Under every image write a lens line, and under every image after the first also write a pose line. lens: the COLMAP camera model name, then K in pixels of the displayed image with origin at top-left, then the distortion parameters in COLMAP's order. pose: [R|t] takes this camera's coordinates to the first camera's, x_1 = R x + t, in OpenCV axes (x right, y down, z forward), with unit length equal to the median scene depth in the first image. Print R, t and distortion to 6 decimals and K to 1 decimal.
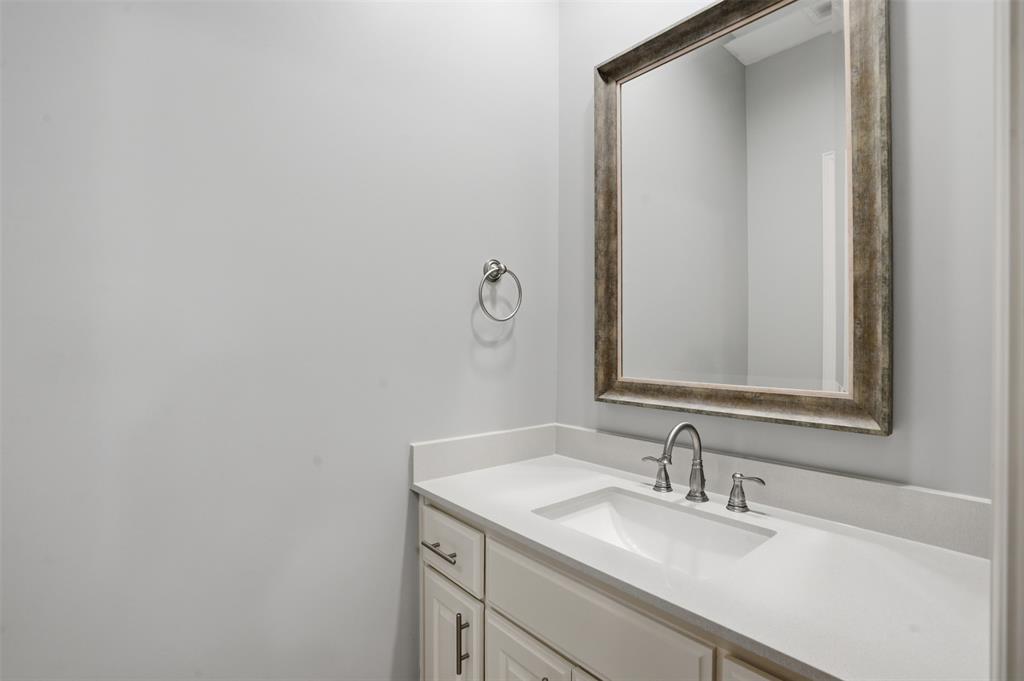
lens RADIAL K [[501.5, 0, 512.0], [0, 501.5, 340.5], [0, 0, 1]] dist [-0.001012, -0.000089]
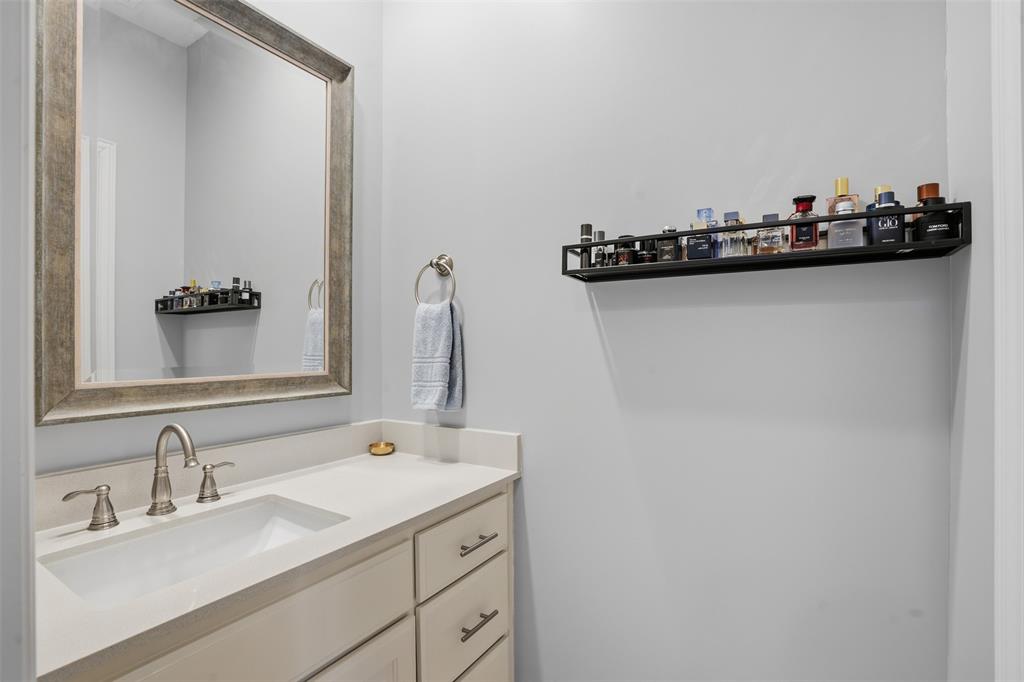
lens RADIAL K [[482.0, 0, 514.3], [0, 482.0, 341.7], [0, 0, 1]] dist [-0.066577, 0.031925]
pose [[-0.310606, -0.013047, 0.950449, -0.629165], [-0.021994, 0.999737, 0.006536, 0.000455], [-0.950284, -0.018874, -0.310811, 0.716351]]
